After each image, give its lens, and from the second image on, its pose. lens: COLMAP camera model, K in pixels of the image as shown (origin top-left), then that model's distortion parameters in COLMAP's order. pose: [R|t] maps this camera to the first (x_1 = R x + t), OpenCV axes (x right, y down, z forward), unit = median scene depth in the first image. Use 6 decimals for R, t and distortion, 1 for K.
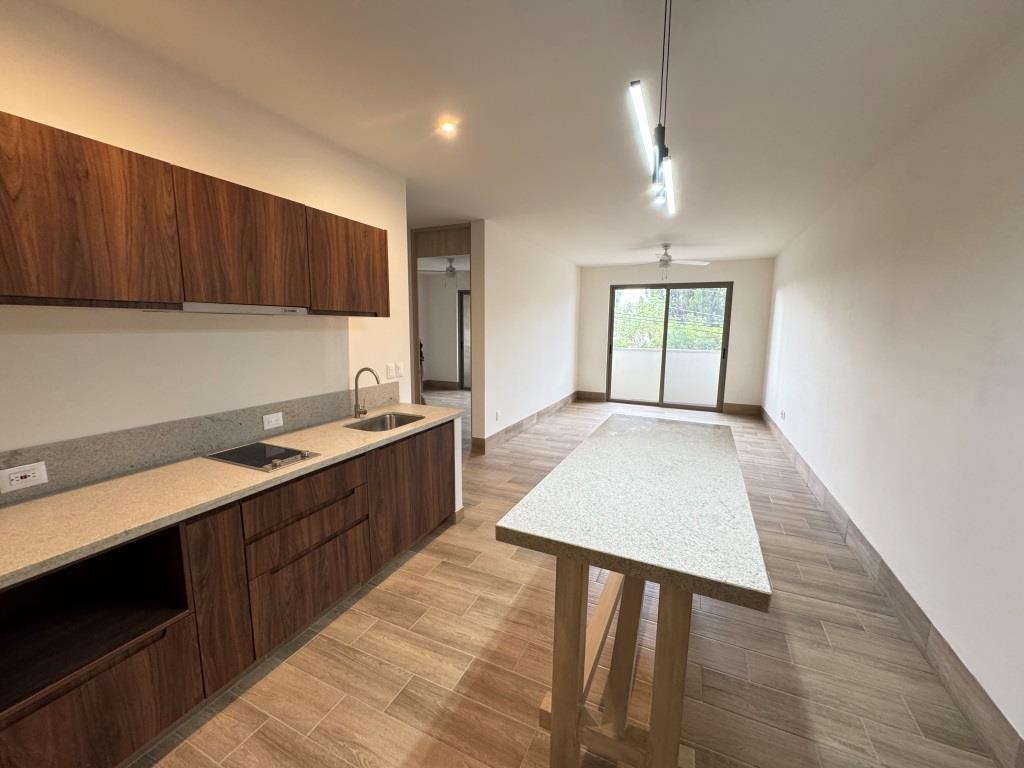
lens RADIAL K [[406.6, 0, 510.9], [0, 406.6, 382.4], [0, 0, 1]] dist [-0.003999, 0.000916]
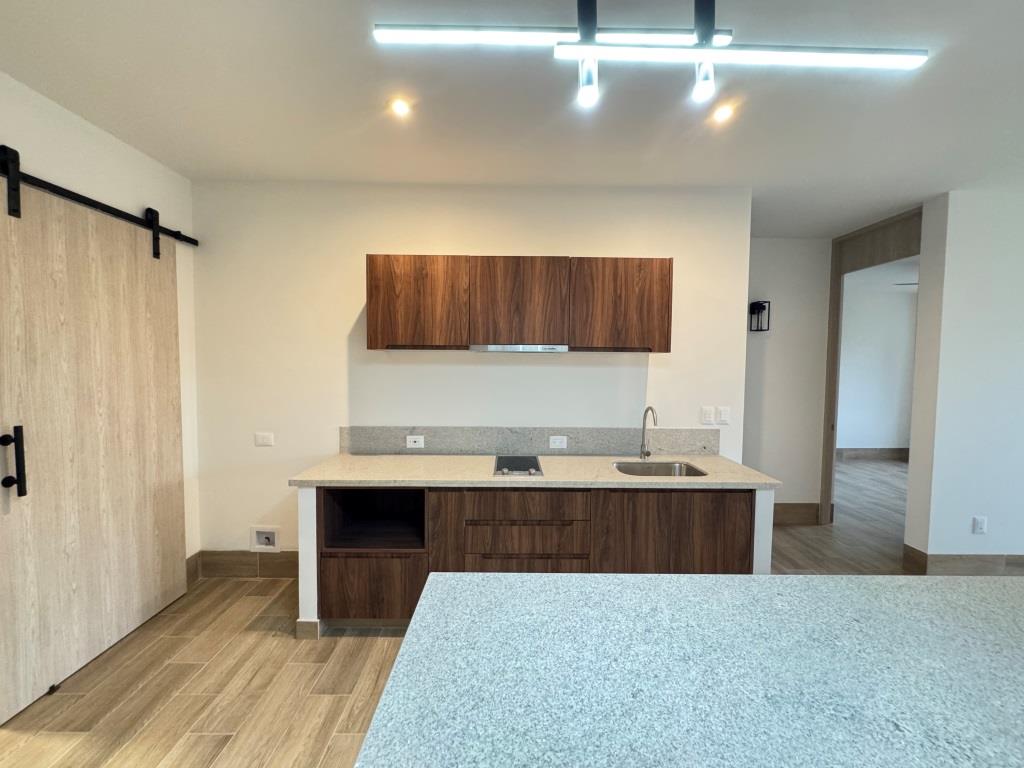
lens RADIAL K [[406.6, 0, 511.6], [0, 406.6, 382.8], [0, 0, 1]] dist [-0.003999, 0.000916]
pose [[0.424009, 0.040503, -0.904752, 0.467359], [-0.131415, 0.991178, -0.017215, -0.042192], [0.896073, 0.126197, 0.425591, 0.404441]]
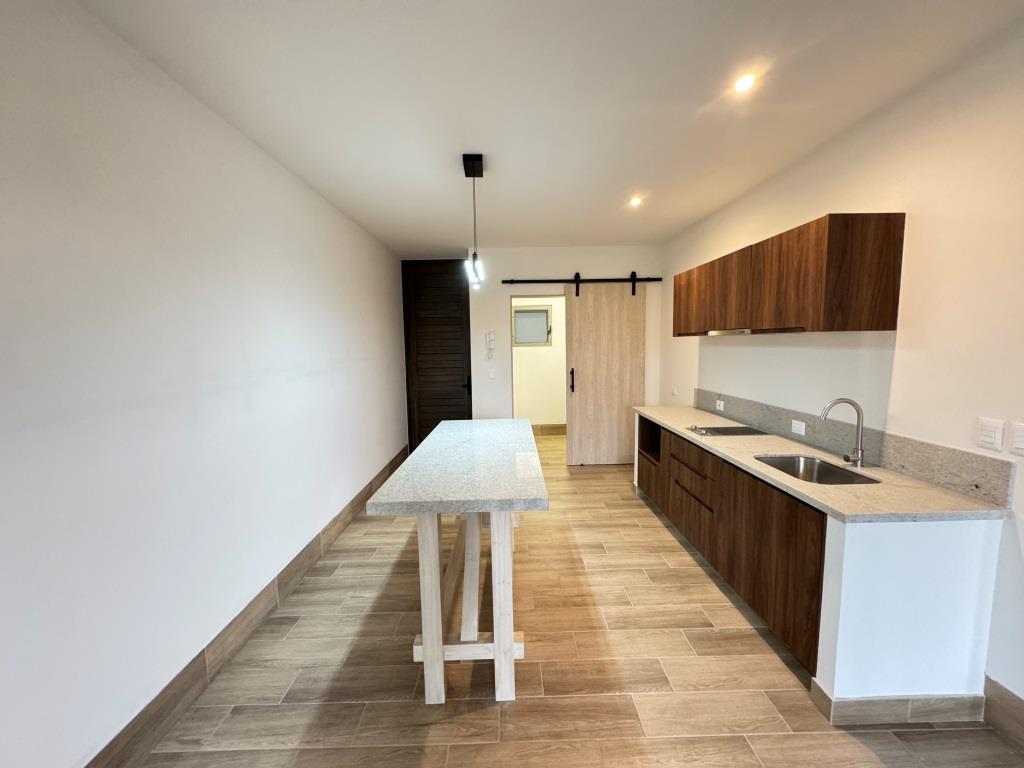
lens RADIAL K [[406.6, 0, 512.4], [0, 406.6, 382.9], [0, 0, 1]] dist [-0.003999, 0.000916]
pose [[-0.902053, 0.048717, -0.428867, 0.674808], [-0.050700, 0.974772, 0.217369, -0.257285], [0.428637, 0.217822, -0.876826, 1.825191]]
